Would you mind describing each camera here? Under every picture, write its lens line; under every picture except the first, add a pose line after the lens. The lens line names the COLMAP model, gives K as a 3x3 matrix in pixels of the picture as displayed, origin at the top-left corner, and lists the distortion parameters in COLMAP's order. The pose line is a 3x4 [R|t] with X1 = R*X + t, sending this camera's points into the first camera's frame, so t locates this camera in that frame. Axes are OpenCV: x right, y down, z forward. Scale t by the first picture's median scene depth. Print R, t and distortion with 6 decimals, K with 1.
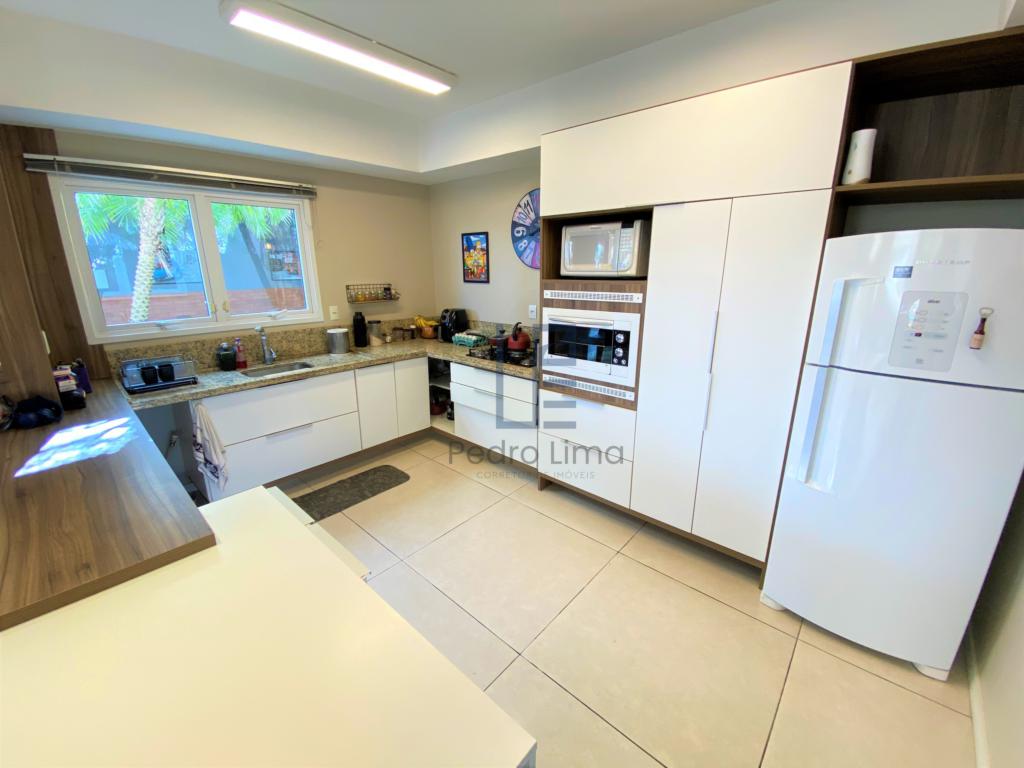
lens RADIAL K [[418.1, 0, 509.0], [0, 418.1, 385.3], [0, 0, 1]] dist [-0.010424, -0.008451]
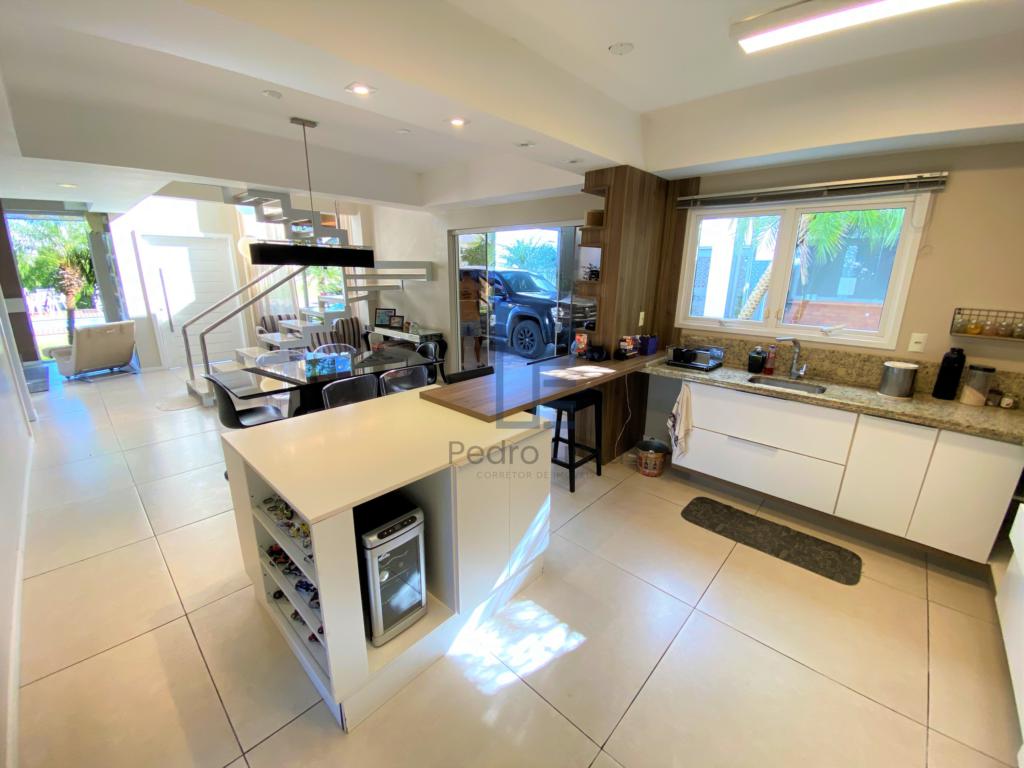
lens RADIAL K [[418.1, 0, 515.9], [0, 418.1, 380.3], [0, 0, 1]] dist [-0.010424, -0.008451]
pose [[-0.026287, 0.255008, -0.966582, 0.424272], [-0.286117, 0.924546, 0.251699, -0.123883], [0.957834, 0.283172, 0.048659, 0.413972]]
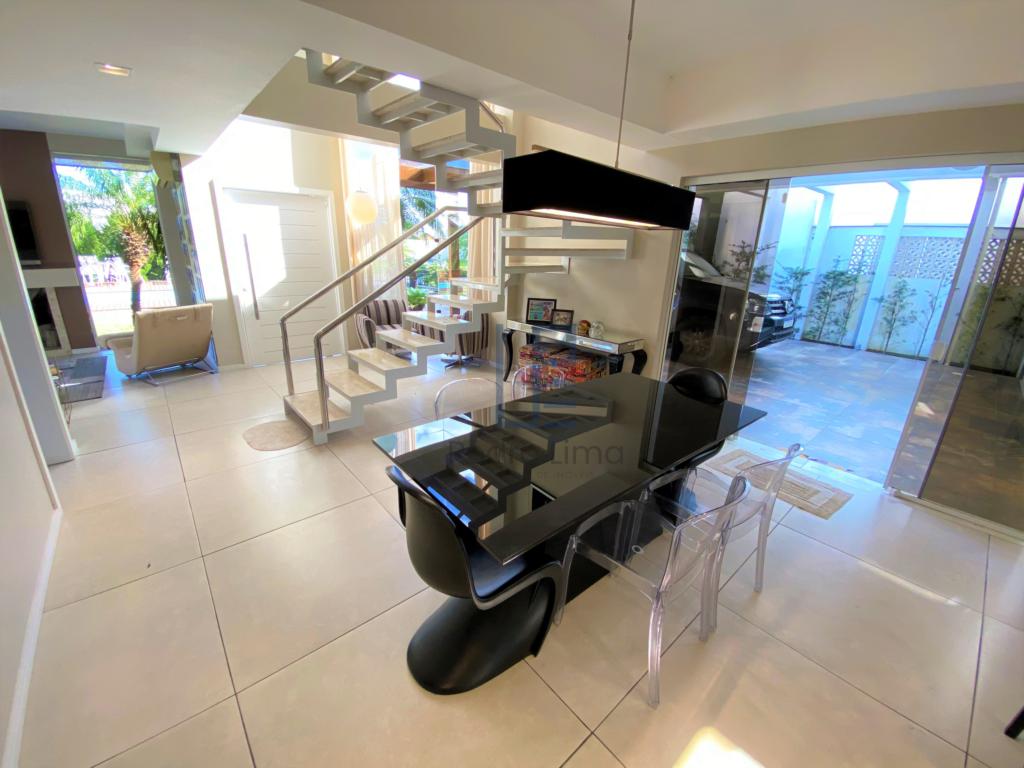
lens RADIAL K [[418.1, 0, 512.9], [0, 418.1, 382.1], [0, 0, 1]] dist [-0.010424, -0.008451]
pose [[-0.136598, 0.295495, -0.945528, -0.398339], [-0.303867, 0.895964, 0.323904, 0.151614], [0.942871, 0.331559, -0.032596, -0.389061]]
